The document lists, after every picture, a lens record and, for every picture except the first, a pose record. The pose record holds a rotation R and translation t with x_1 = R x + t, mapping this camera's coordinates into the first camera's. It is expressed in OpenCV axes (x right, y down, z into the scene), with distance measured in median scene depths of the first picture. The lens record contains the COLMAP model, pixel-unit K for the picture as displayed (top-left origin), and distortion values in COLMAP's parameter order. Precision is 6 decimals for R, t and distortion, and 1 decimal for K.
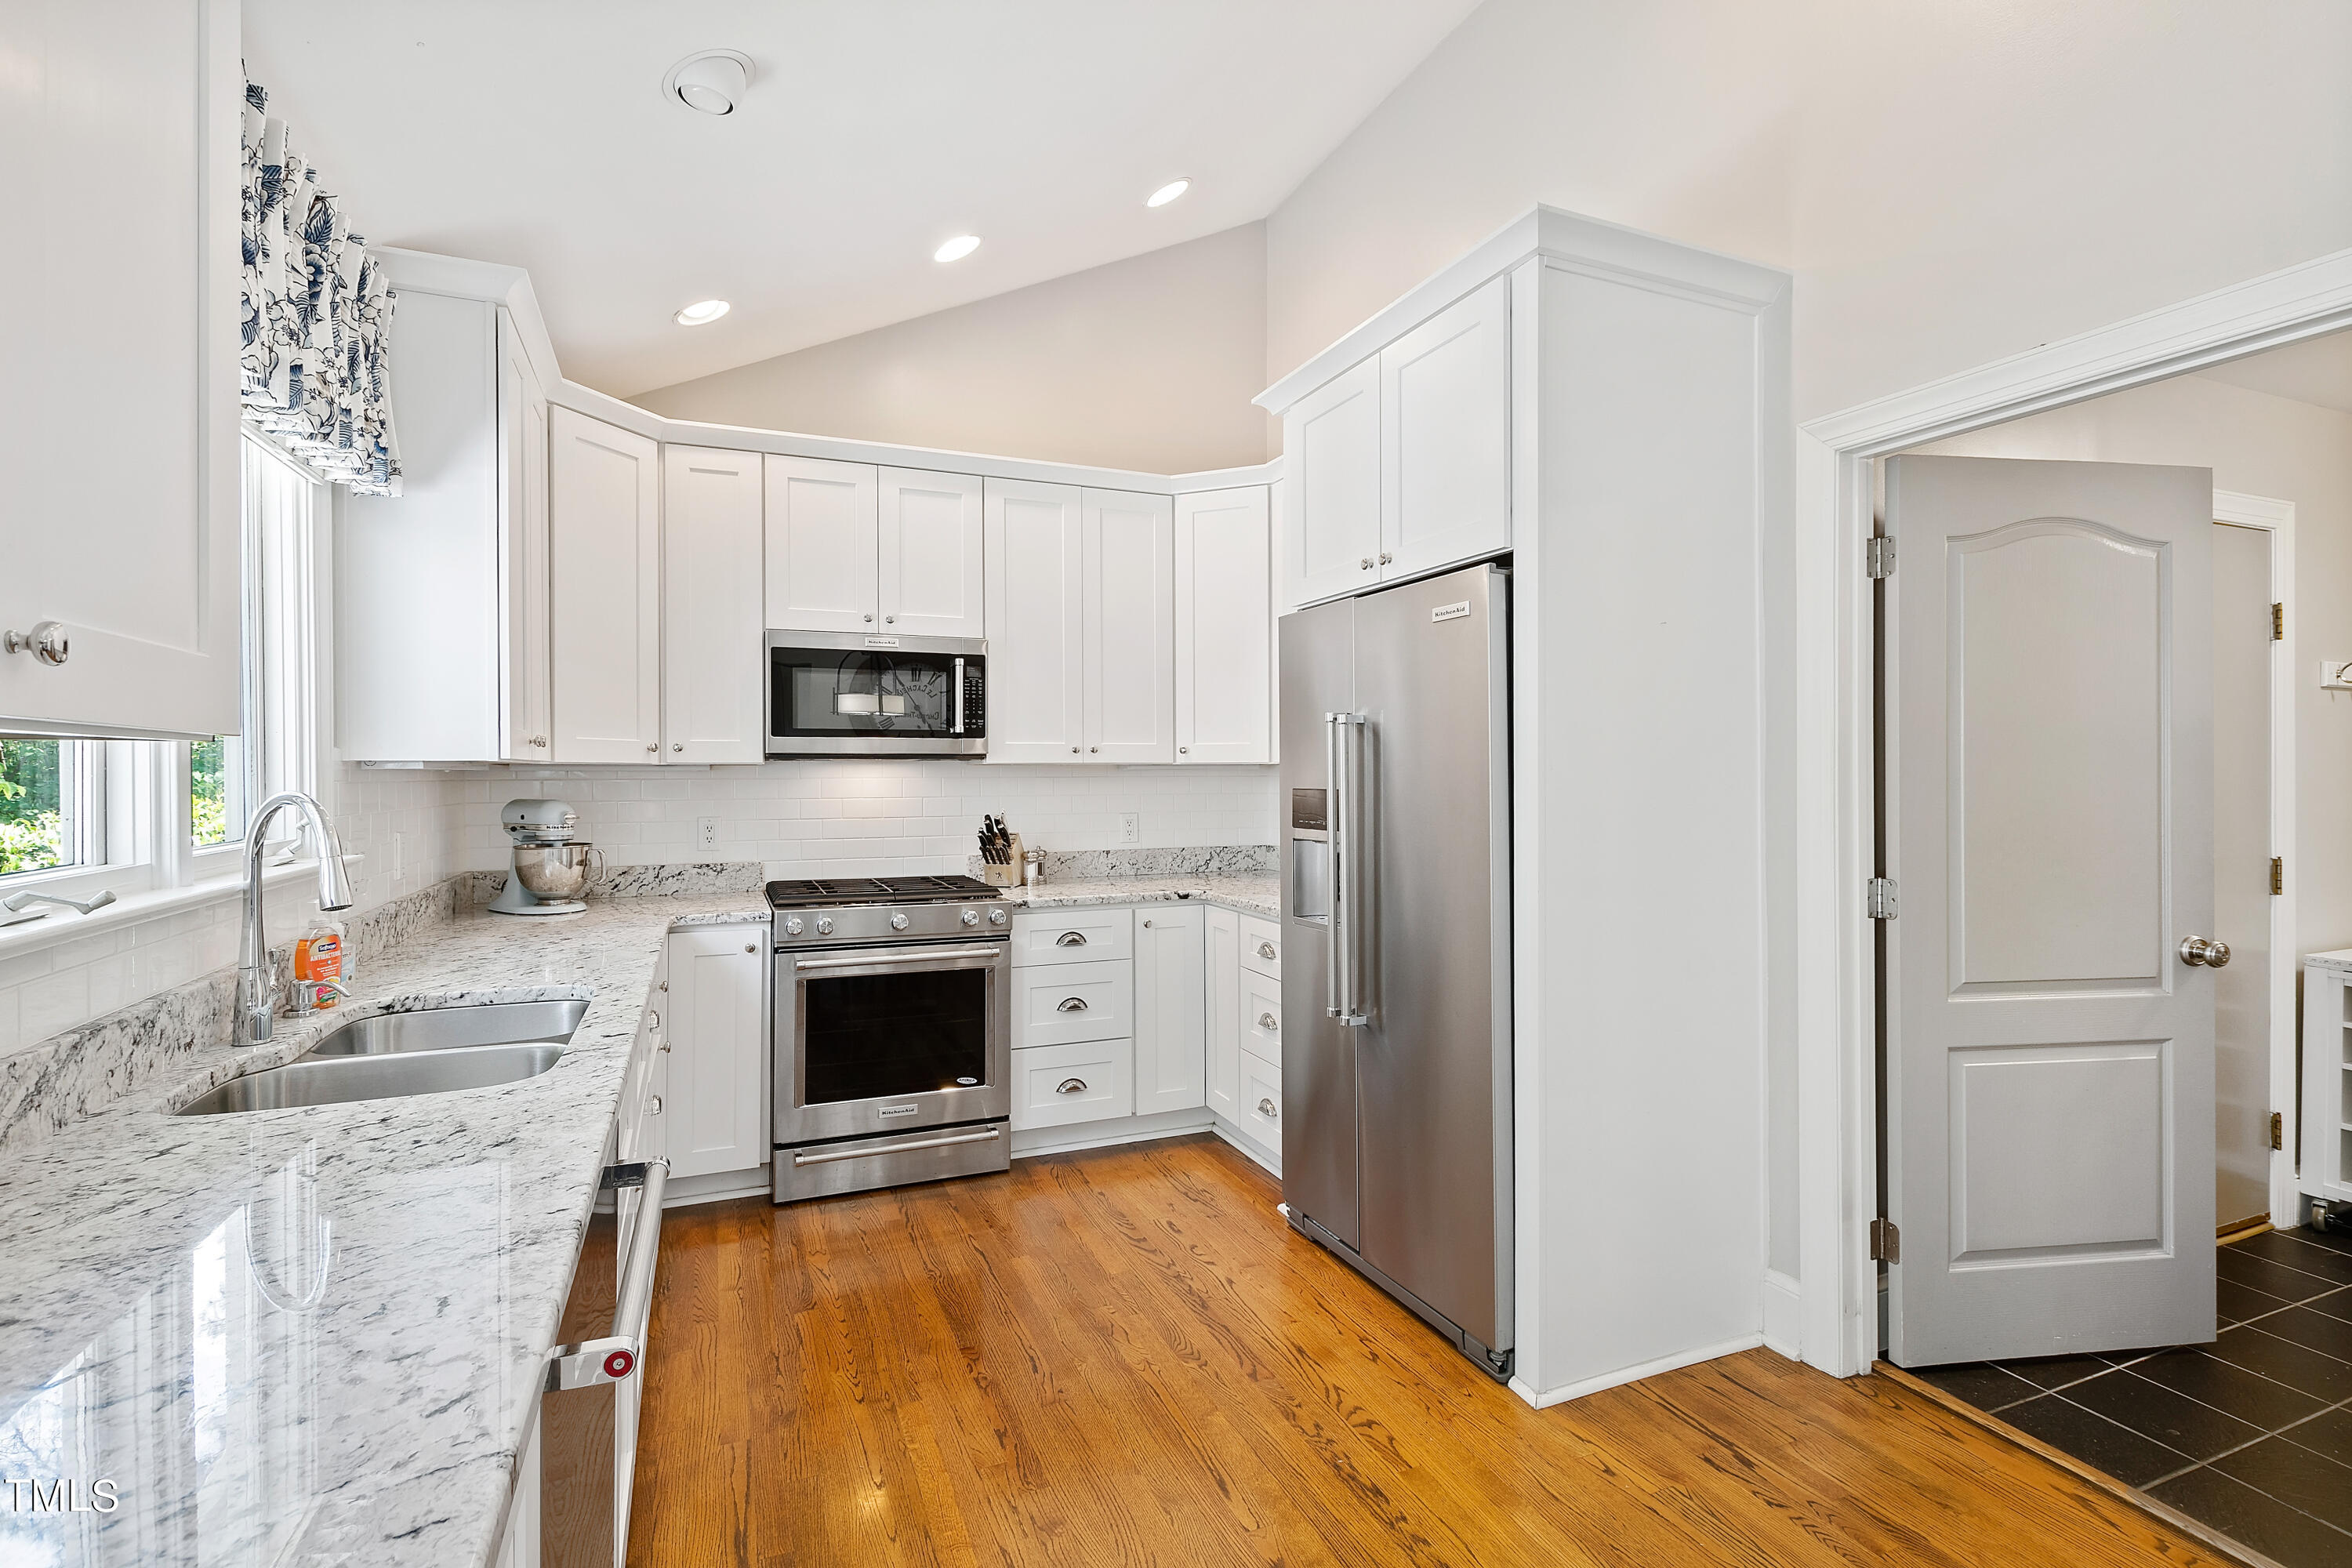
lens RADIAL K [[1036.9, 0, 1144.5], [0, 1036.9, 762.7], [0, 0, 1]] dist [0.002866, -0.002503]
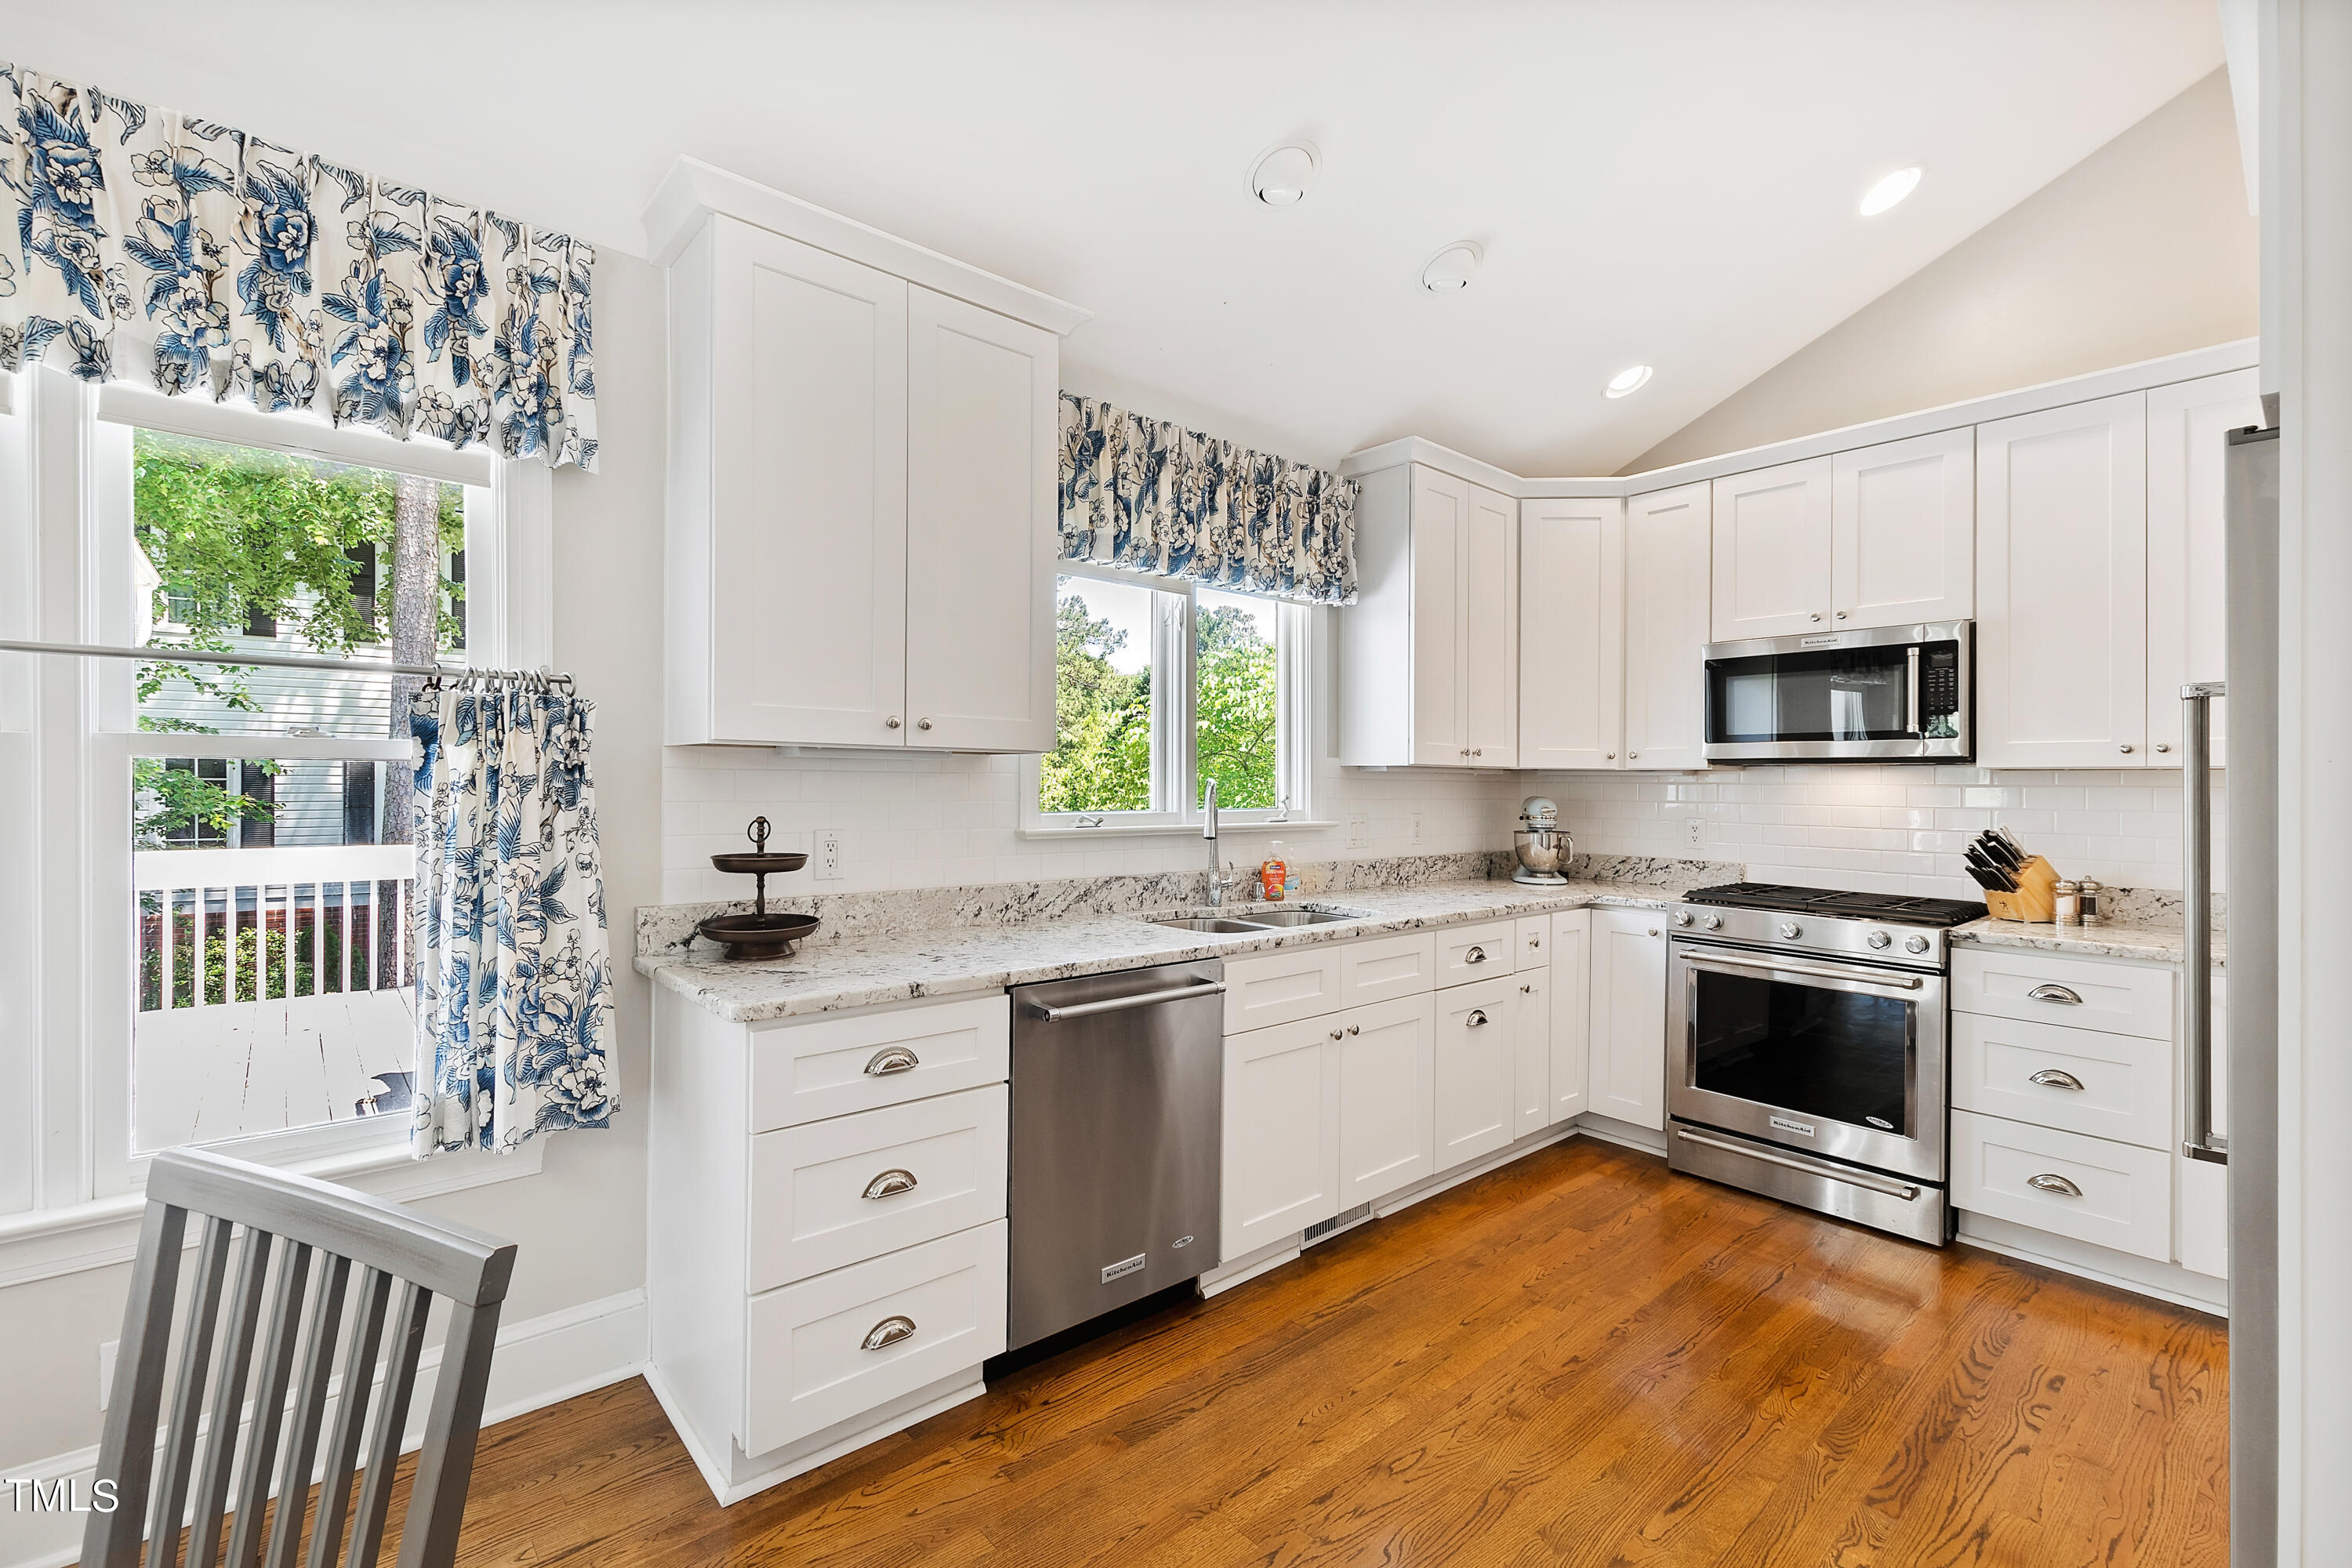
lens RADIAL K [[1036.9, 0, 1162.6], [0, 1036.9, 750.2], [0, 0, 1]] dist [0.002866, -0.002503]
pose [[0.315966, -0.020945, -0.948539, 0.494883], [-0.001458, 0.999744, -0.022561, 0.007302], [0.948769, 0.008511, 0.315855, 0.132782]]
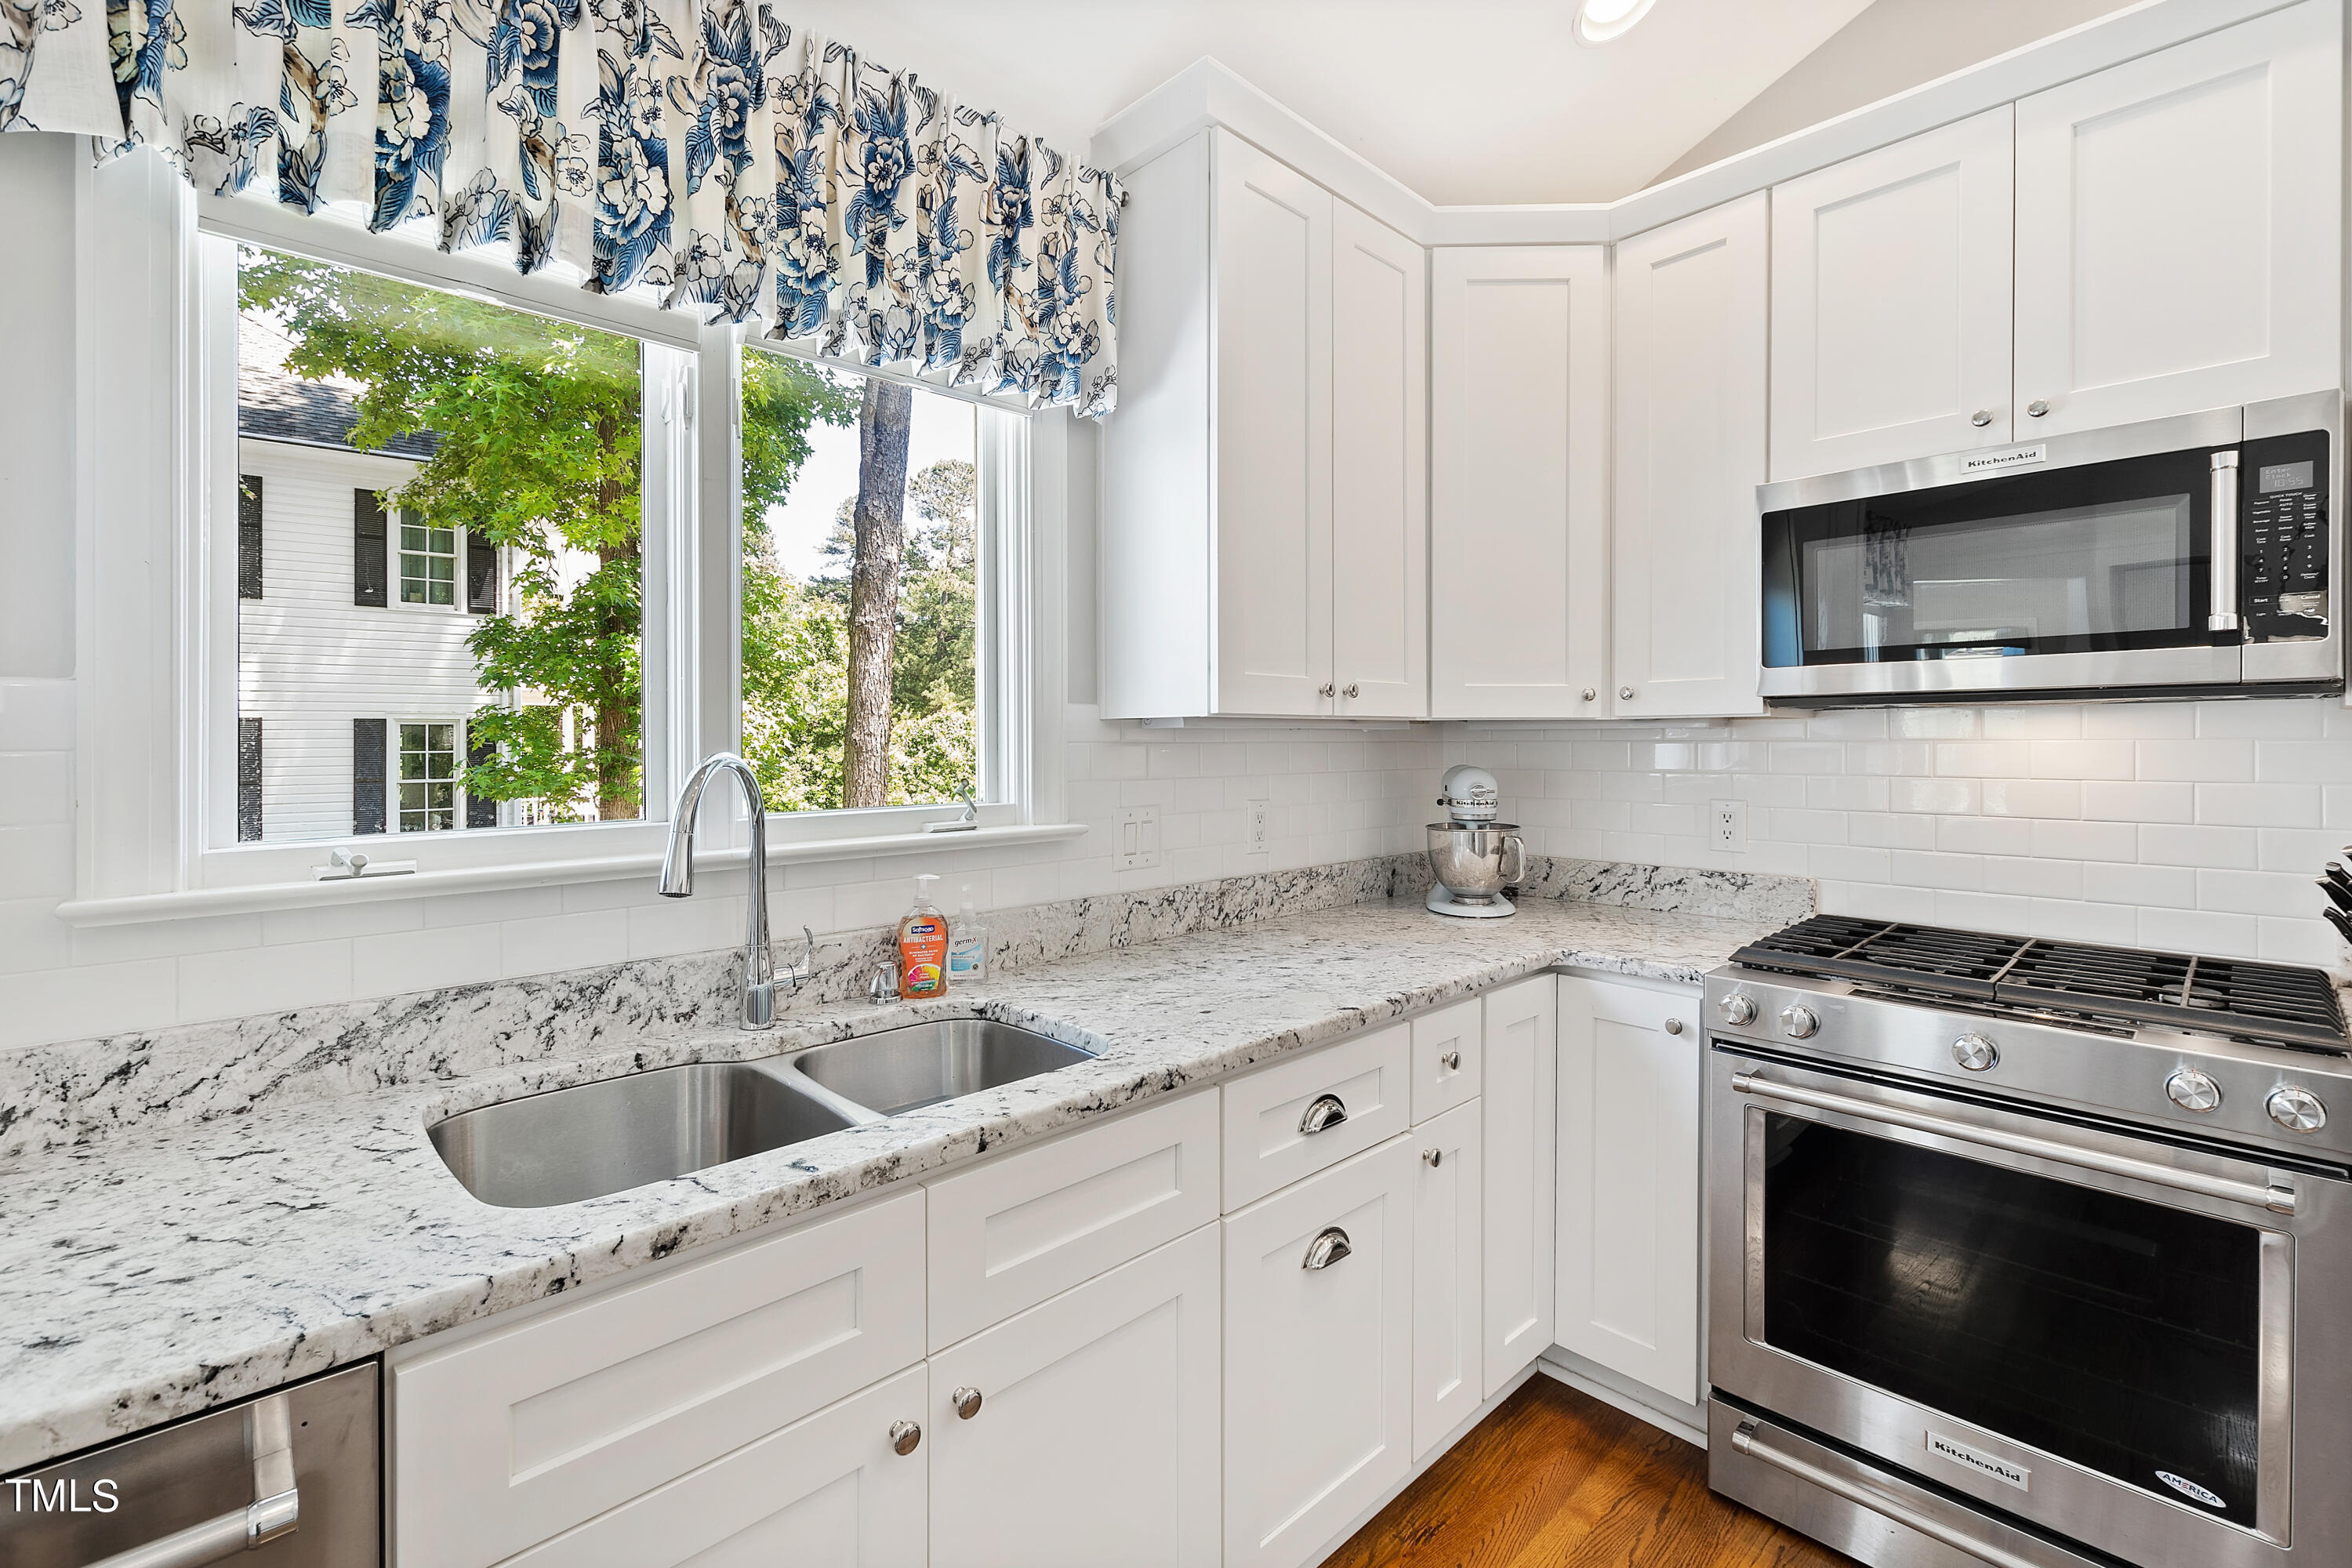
lens RADIAL K [[1036.9, 0, 1166.7], [0, 1036.9, 735.0], [0, 0, 1]] dist [0.002866, -0.002503]
pose [[0.357552, -0.001727, -0.933892, 0.064482], [0.014058, 0.999895, 0.003533, 0.006064], [0.933787, -0.014392, 0.357539, 0.494900]]
